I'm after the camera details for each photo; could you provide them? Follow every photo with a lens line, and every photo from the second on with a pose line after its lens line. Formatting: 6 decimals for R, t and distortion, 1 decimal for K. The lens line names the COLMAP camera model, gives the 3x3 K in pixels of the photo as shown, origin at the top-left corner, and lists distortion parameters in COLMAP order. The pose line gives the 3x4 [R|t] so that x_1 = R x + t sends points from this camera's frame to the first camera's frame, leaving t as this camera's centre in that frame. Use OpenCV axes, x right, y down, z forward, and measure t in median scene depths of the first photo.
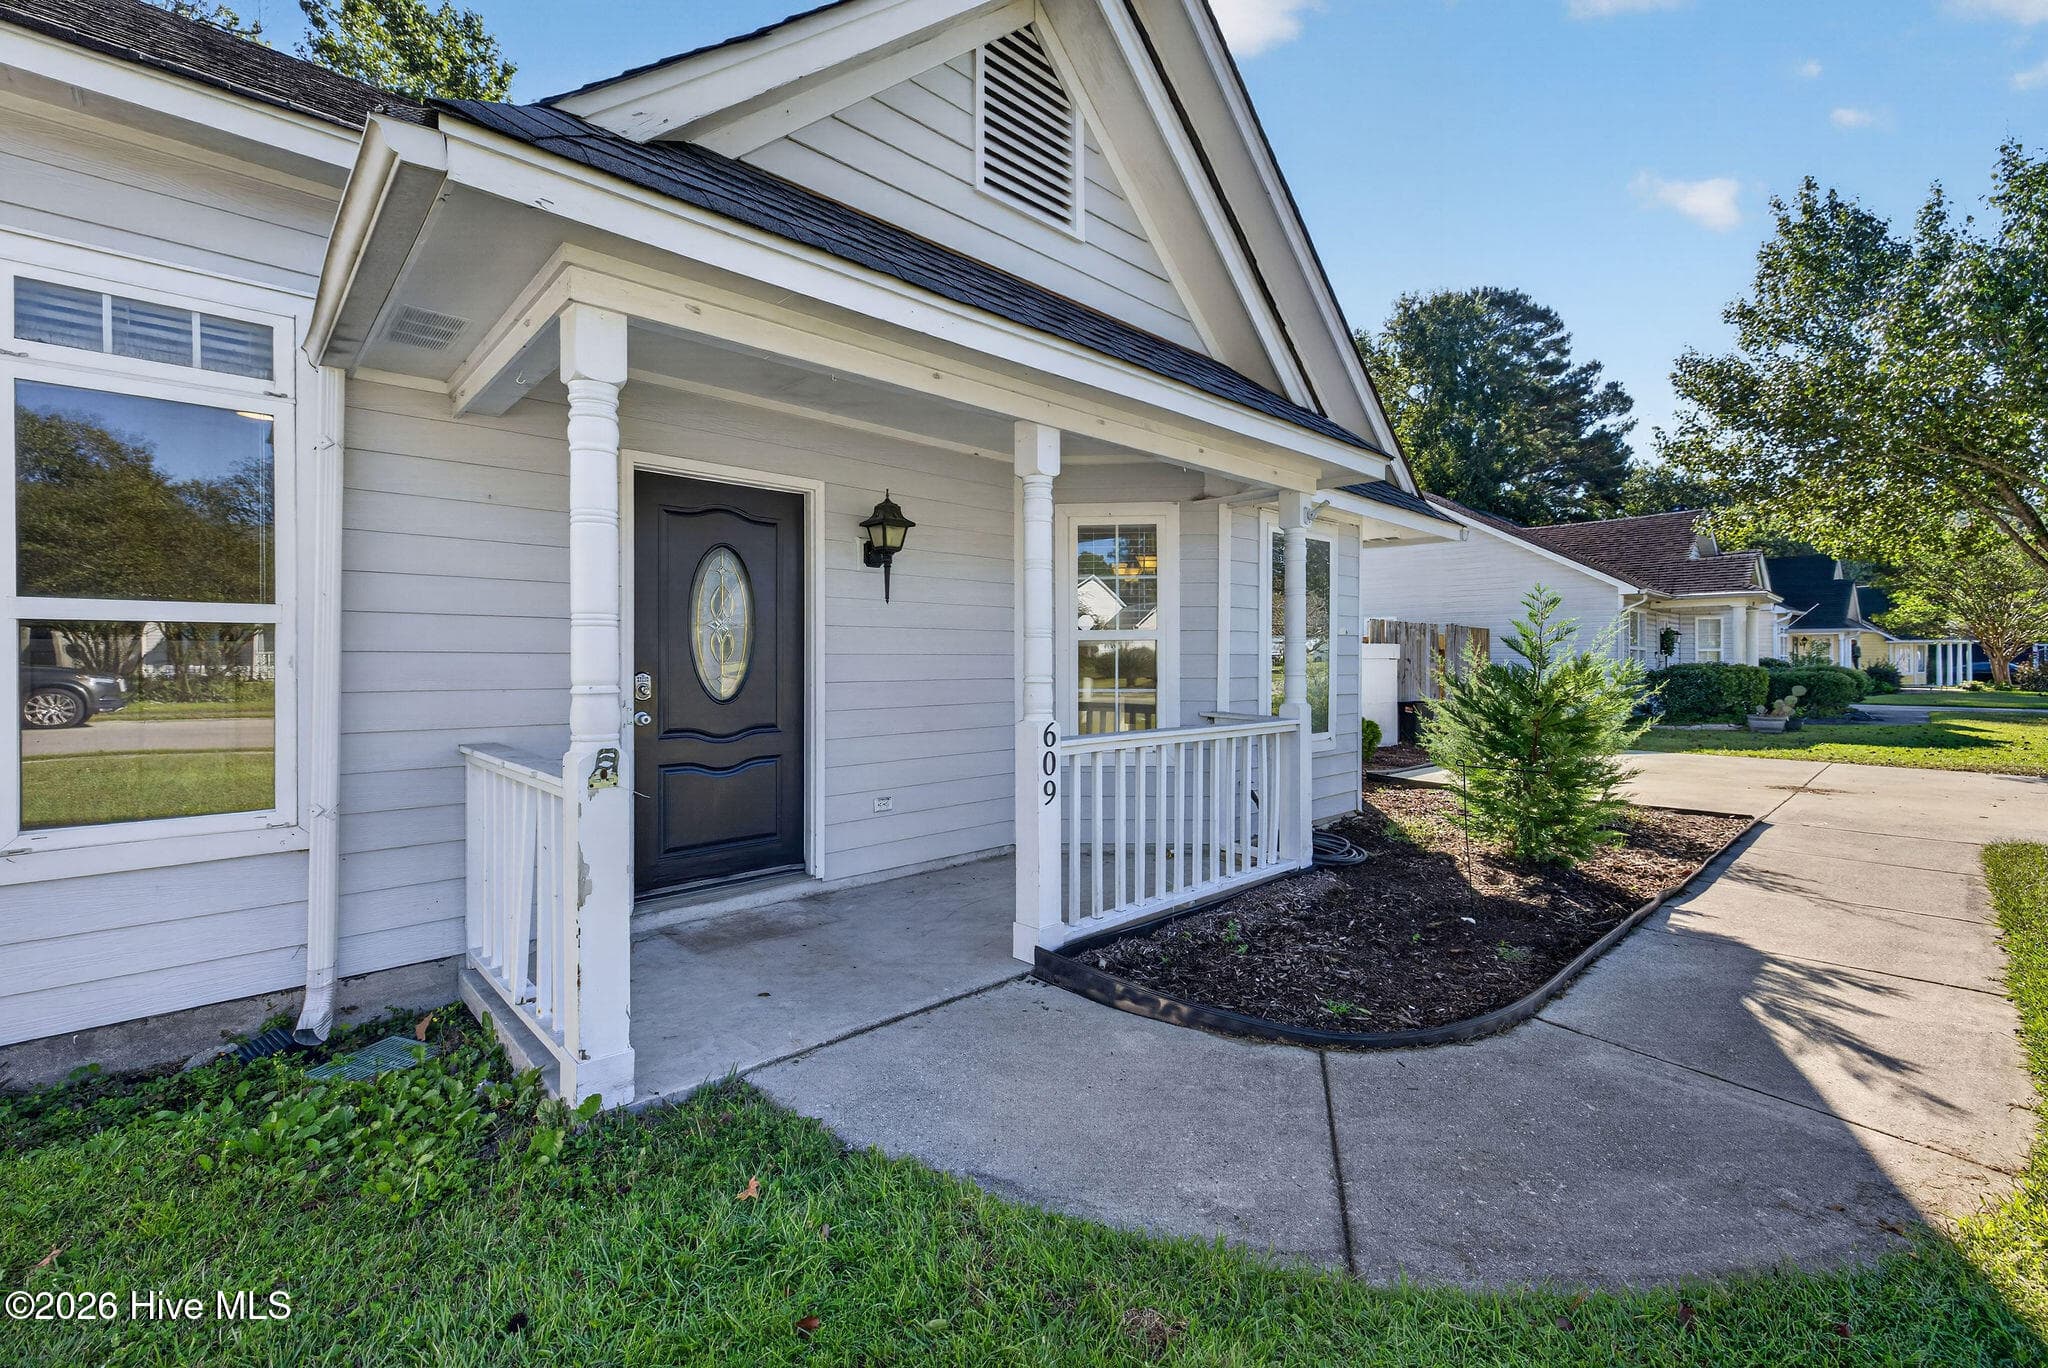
lens RADIAL K [[884.0, 0, 1056.8], [0, 884.0, 665.2], [0, 0, 1]] dist [-0.000016, -0.000124]
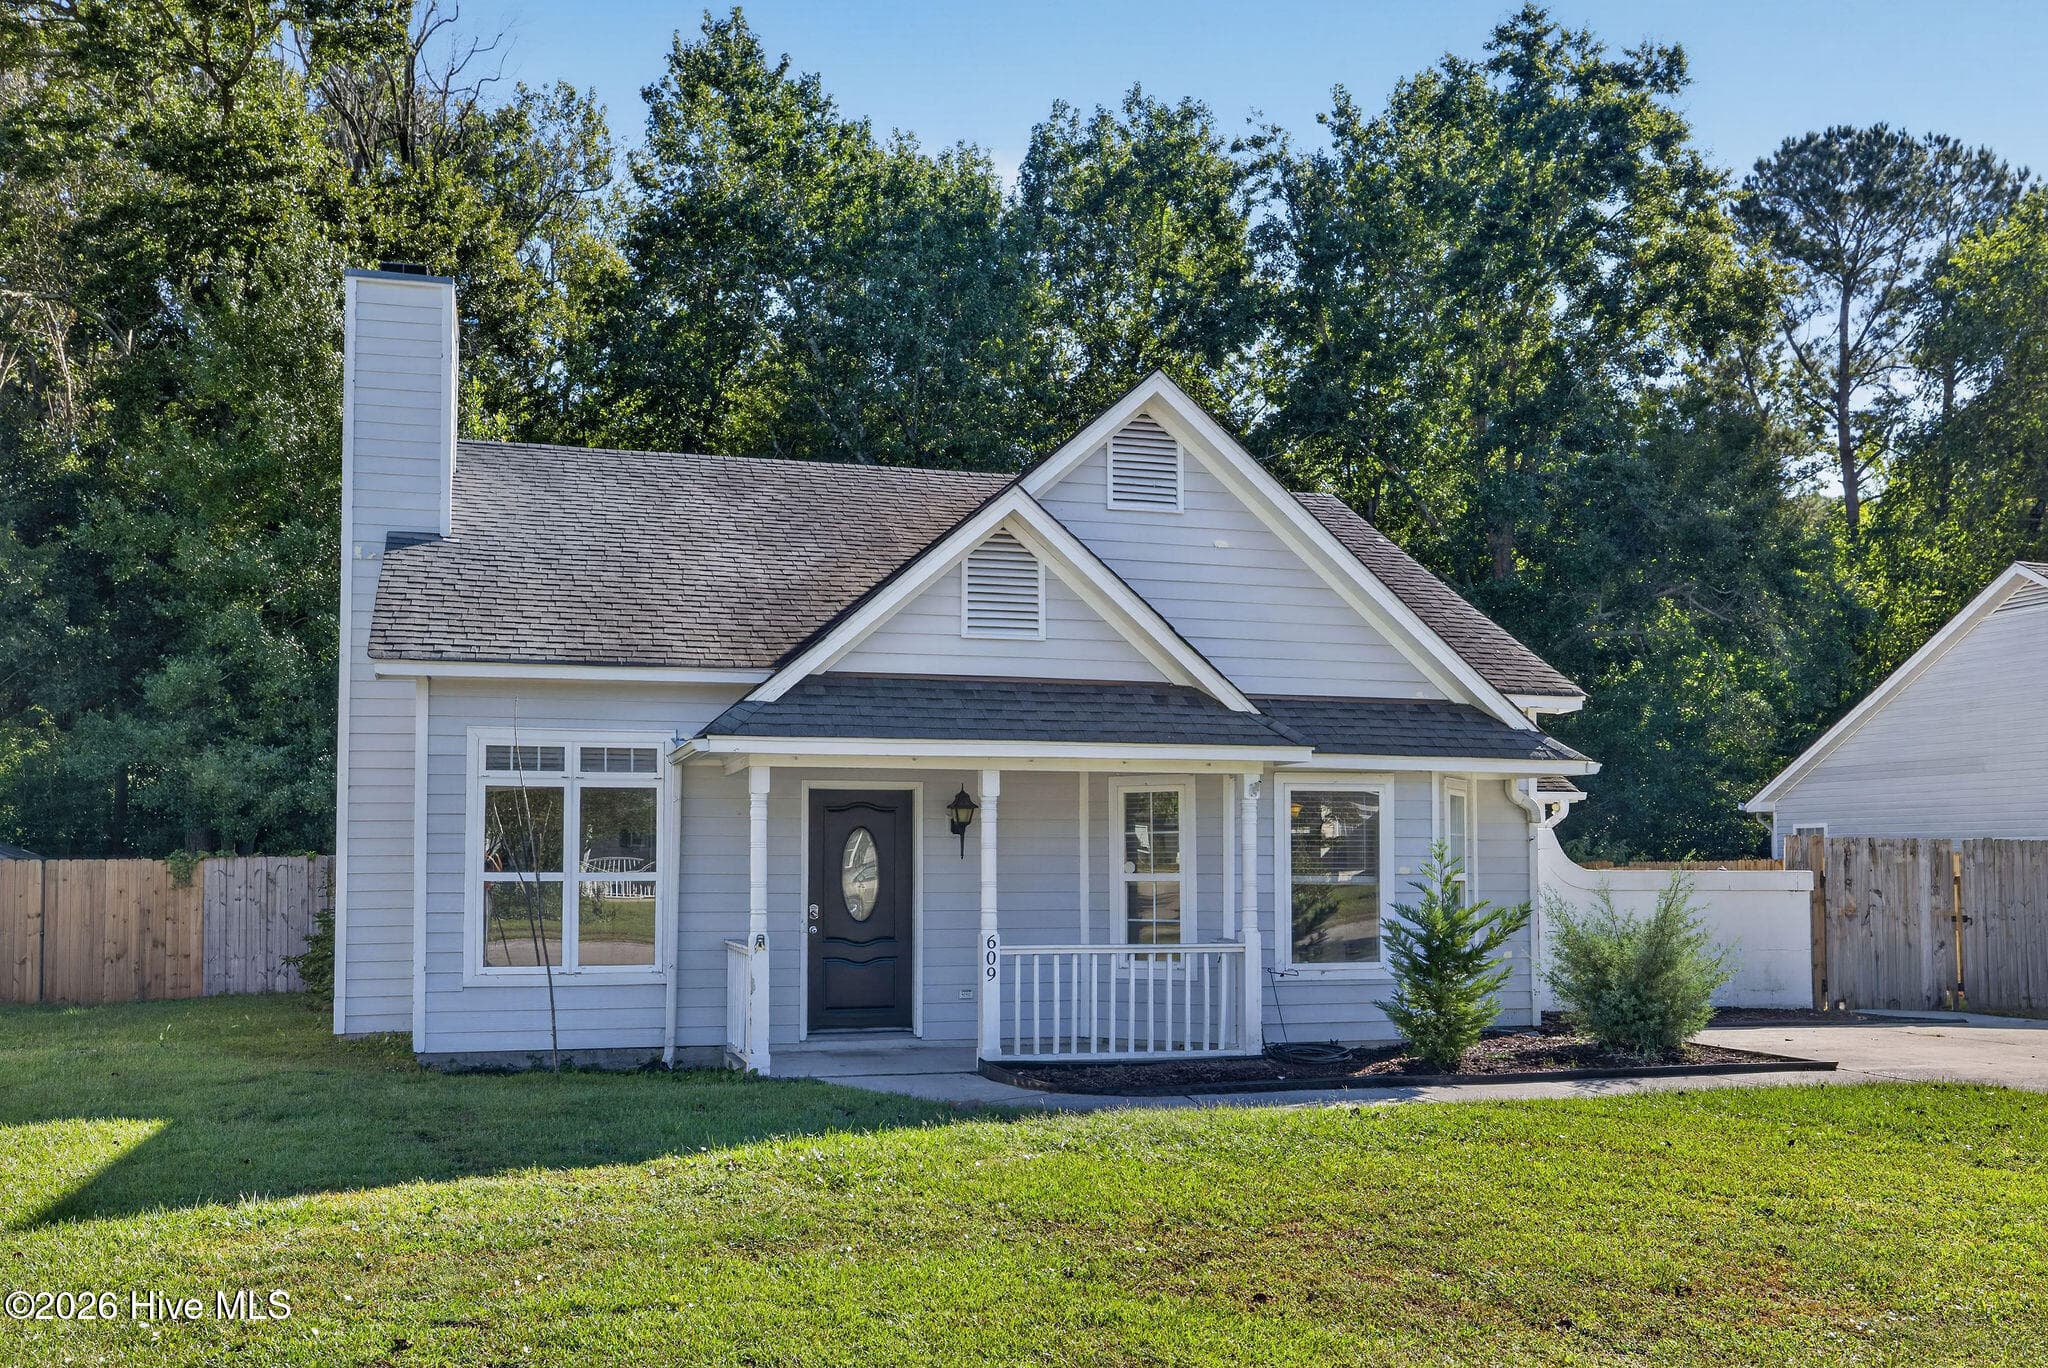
lens RADIAL K [[1859.0, 0, 971.7], [0, 1859.0, 772.2], [0, 0, 1]] dist [0.000438, 0.007097]
pose [[0.869392, -0.024003, -0.493539, 1.850768], [-0.003829, 0.998462, -0.055306, -0.055962], [0.494107, 0.049972, 0.867964, -2.338288]]
